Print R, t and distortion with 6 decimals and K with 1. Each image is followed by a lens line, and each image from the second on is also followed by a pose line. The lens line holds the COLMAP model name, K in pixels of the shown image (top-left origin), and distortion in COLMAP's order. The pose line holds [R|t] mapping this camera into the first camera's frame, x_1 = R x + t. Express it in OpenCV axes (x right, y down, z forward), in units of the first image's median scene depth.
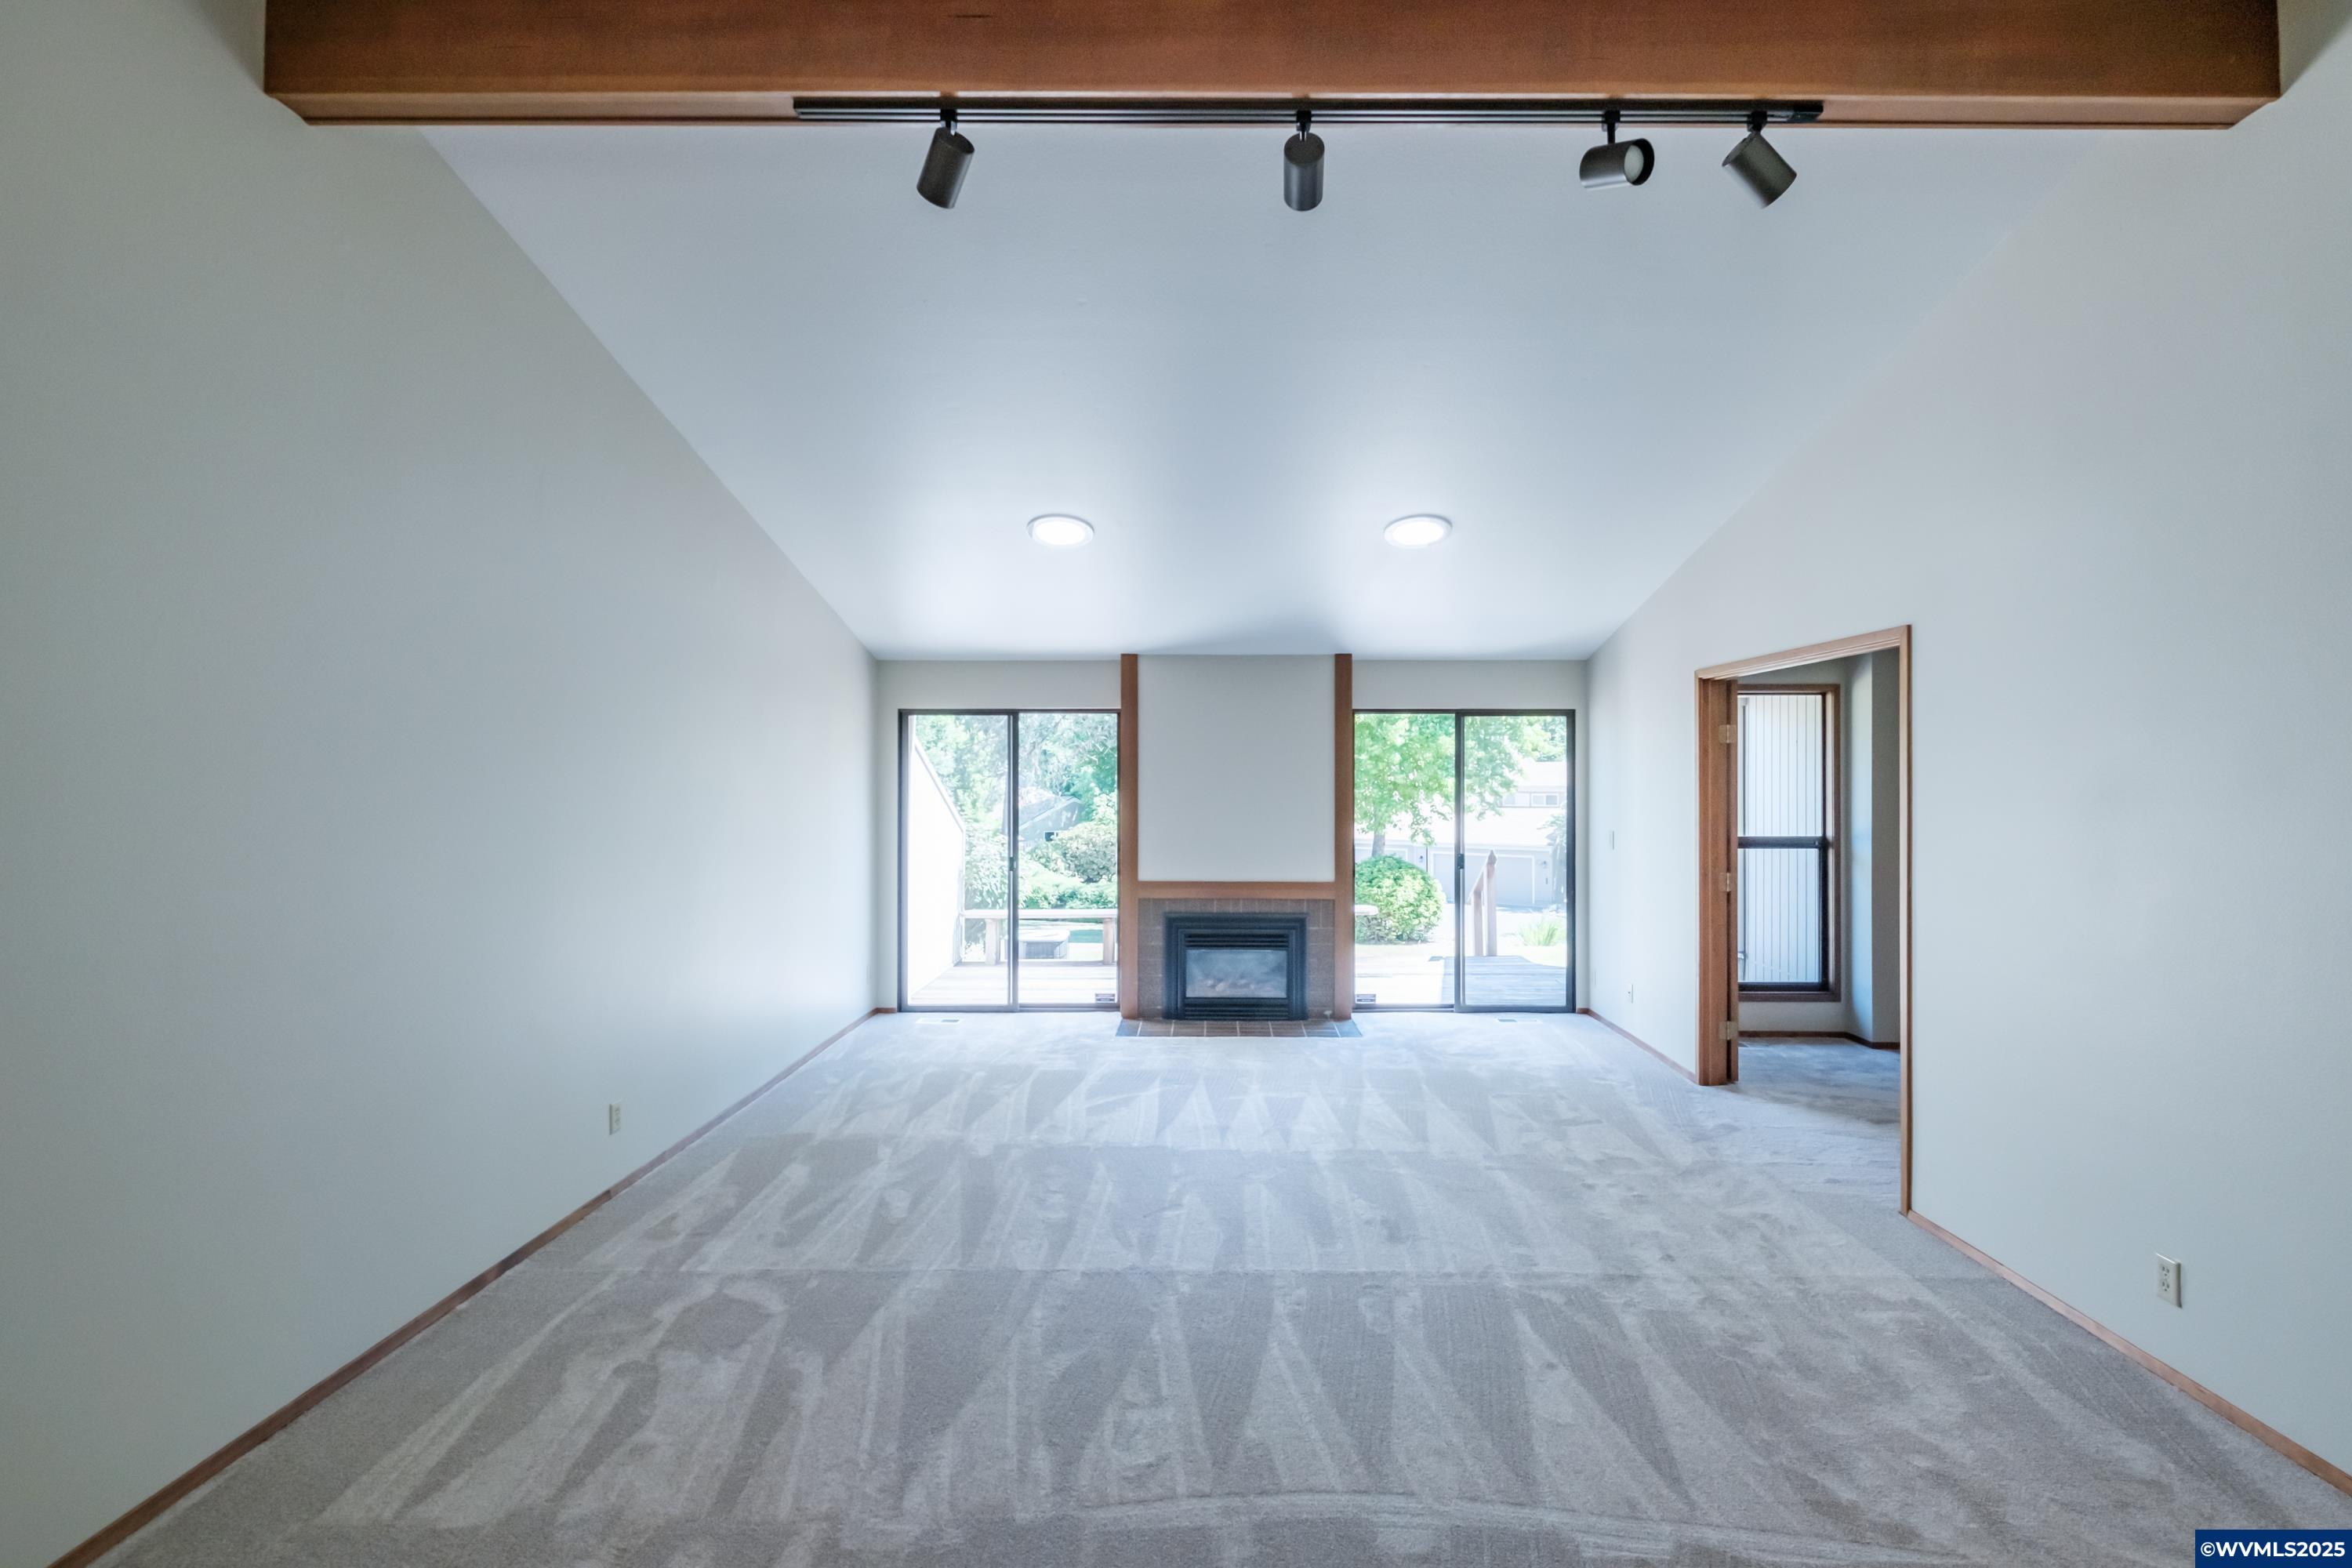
lens RADIAL K [[1022.5, 0, 1243.0], [0, 1022.5, 777.7], [0, 0, 1]] dist [0.010799, -0.012061]
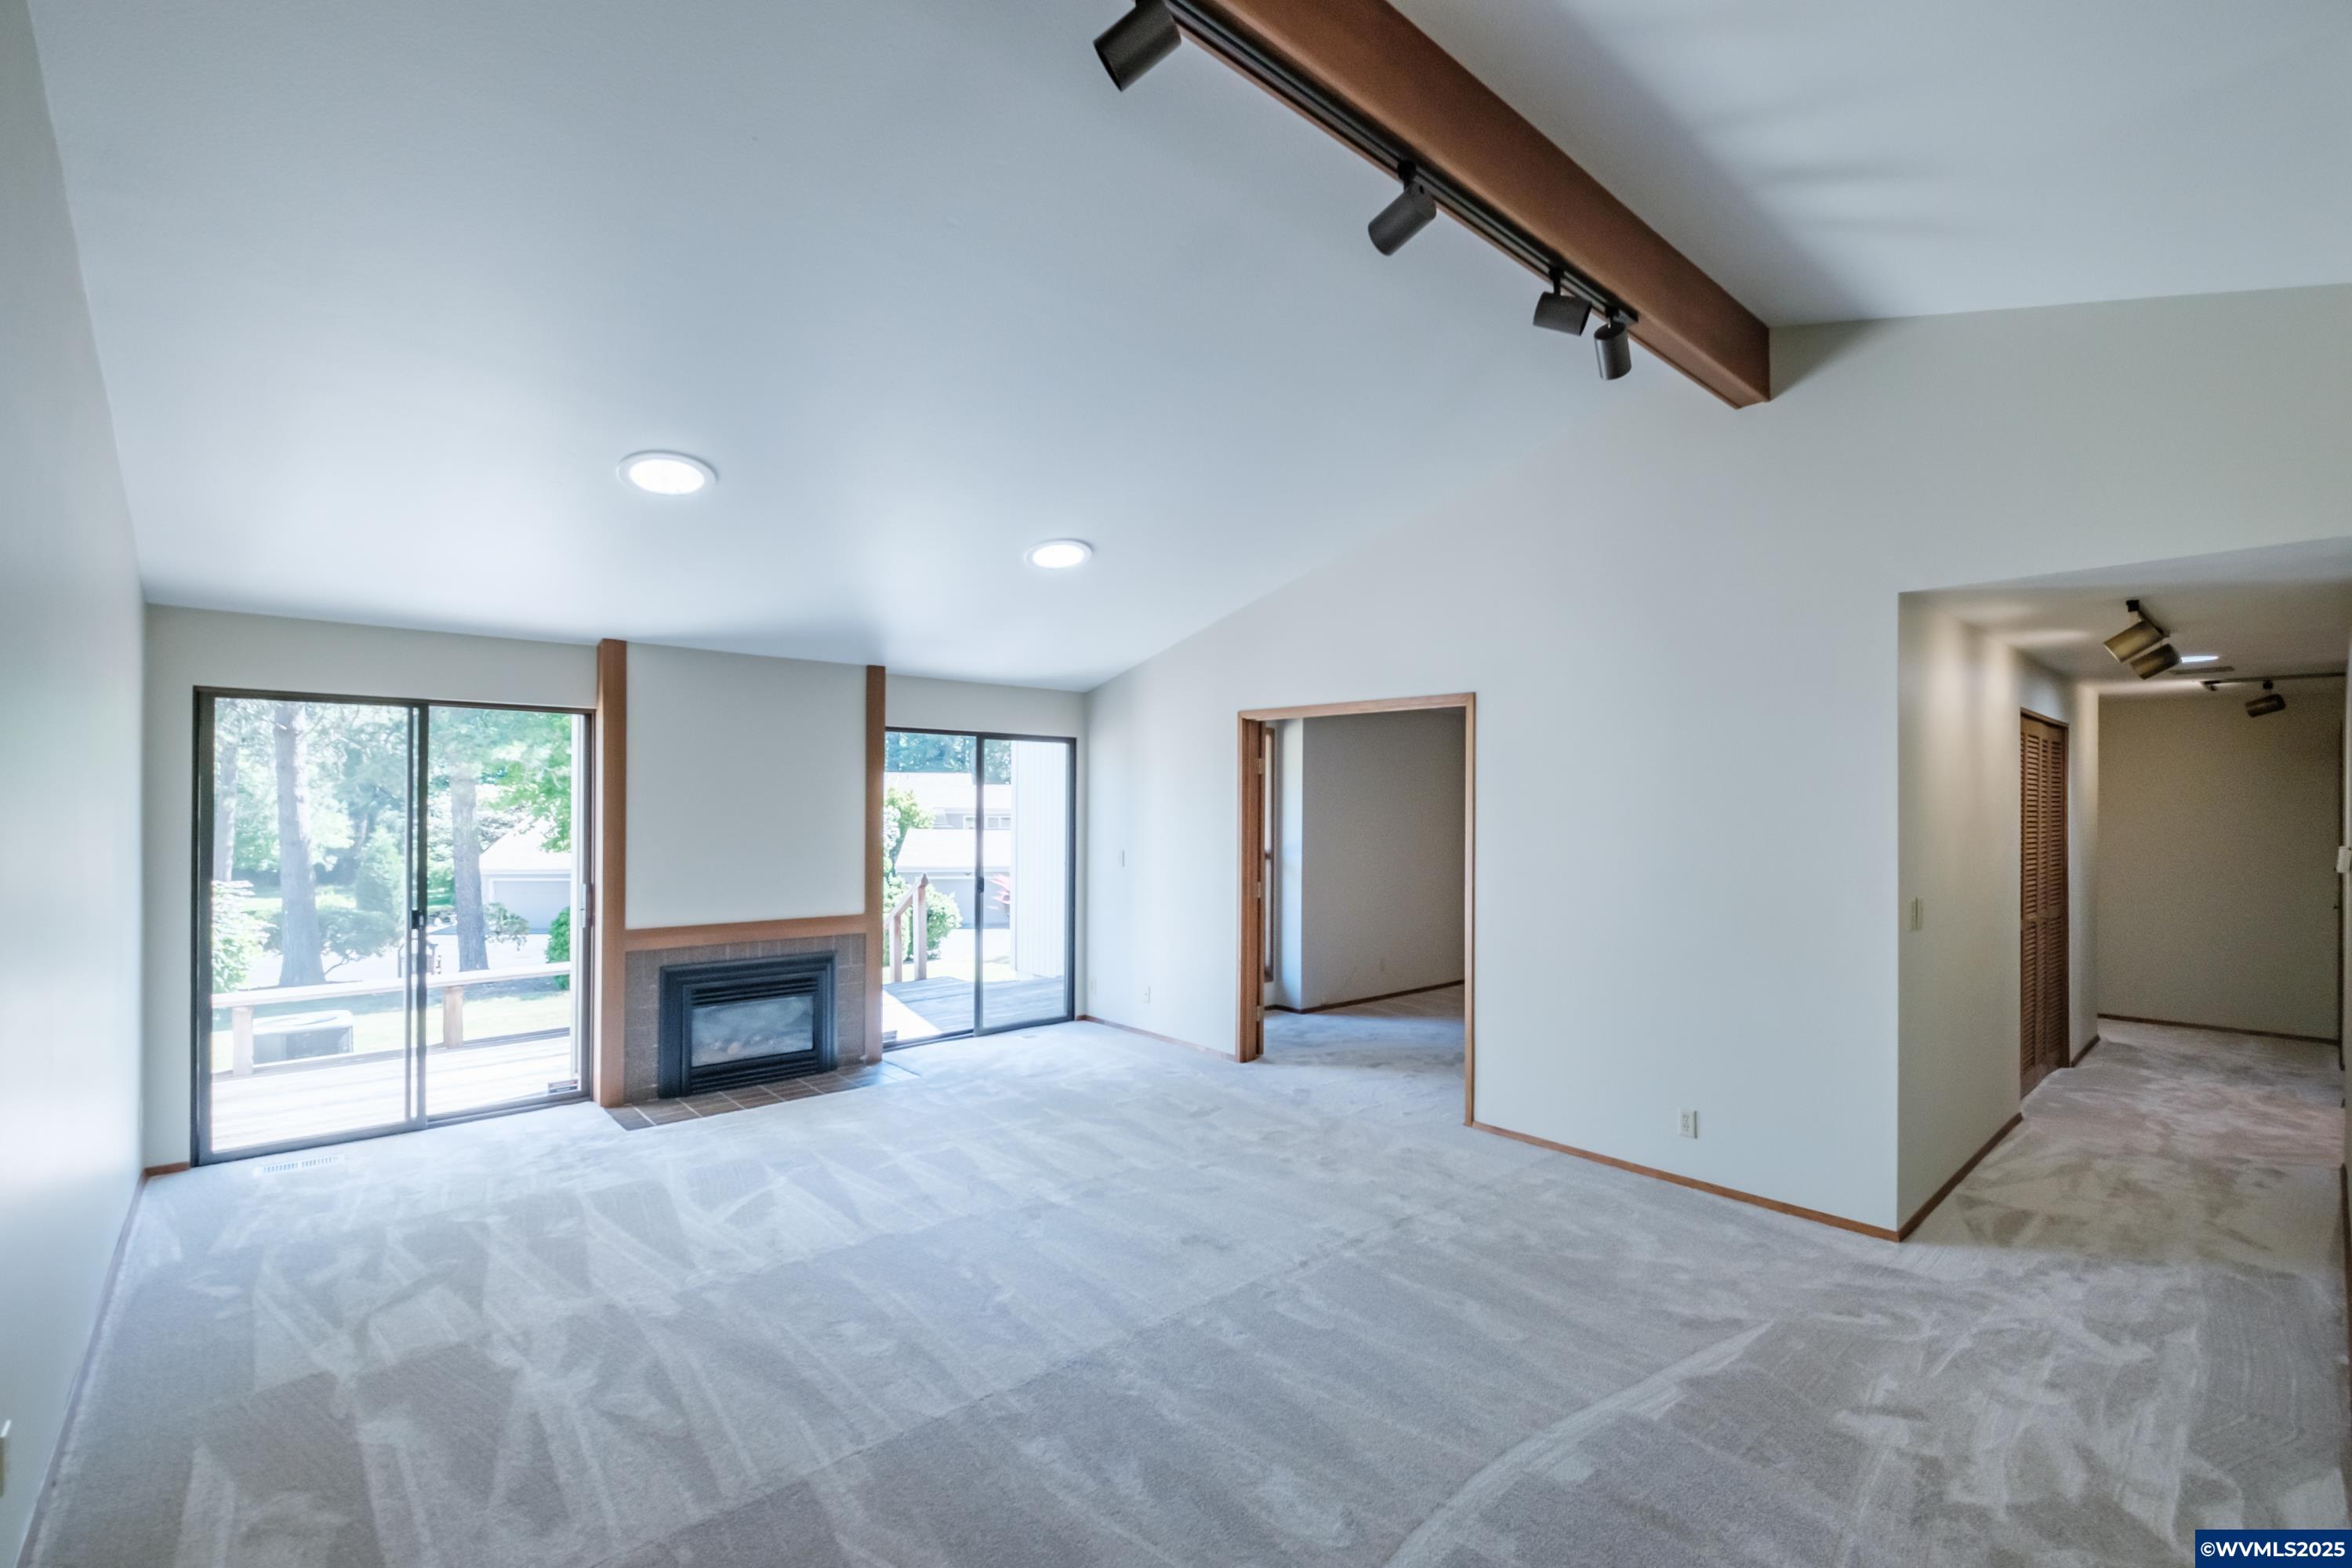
lens RADIAL K [[992.7, 0, 1205.9], [0, 992.7, 803.9], [0, 0, 1]] dist [0.010490, -0.010032]
pose [[0.753737, 0.004258, 0.657163, -0.315924], [-0.007280, 0.999972, 0.001871, -0.000433], [-0.657136, -0.006195, 0.753746, 0.154921]]
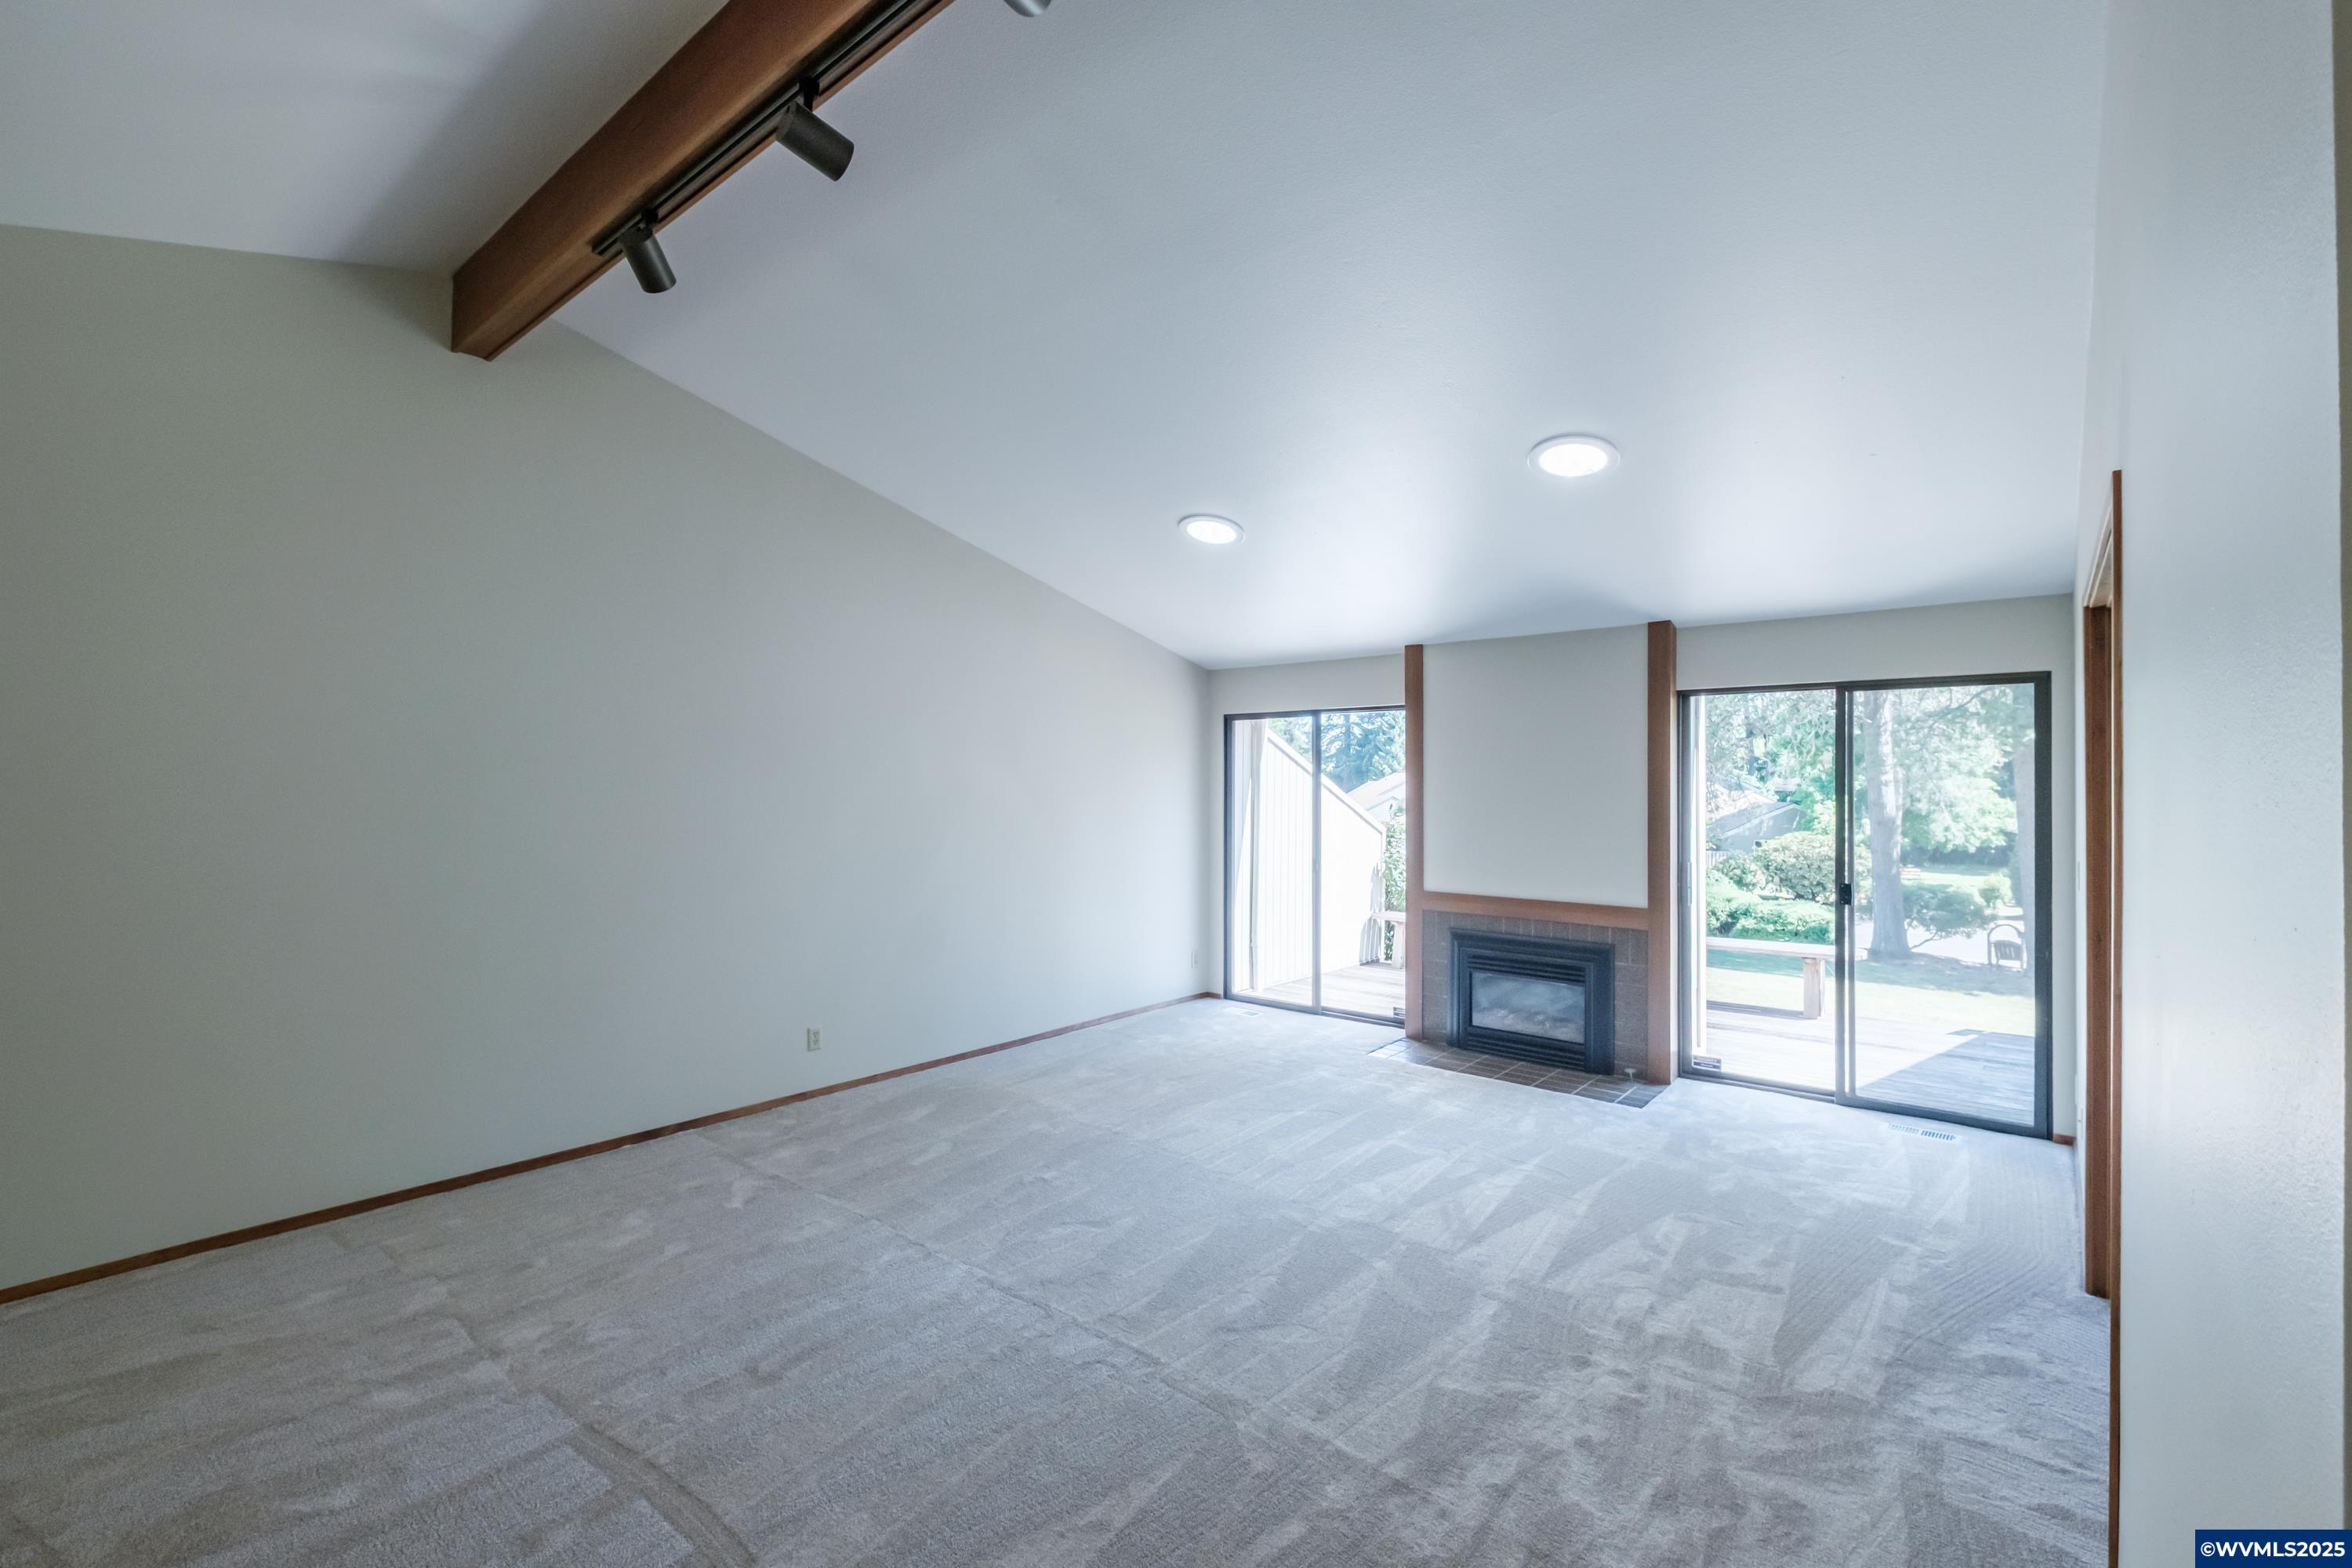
lens RADIAL K [[1022.5, 0, 1243.0], [0, 1022.5, 777.7], [0, 0, 1]] dist [0.010799, -0.012061]
pose [[0.778360, -0.002785, -0.627812, 0.410090], [0.000738, 0.999994, -0.003521, 0.002988], [0.627817, 0.002278, 0.778357, 0.215228]]
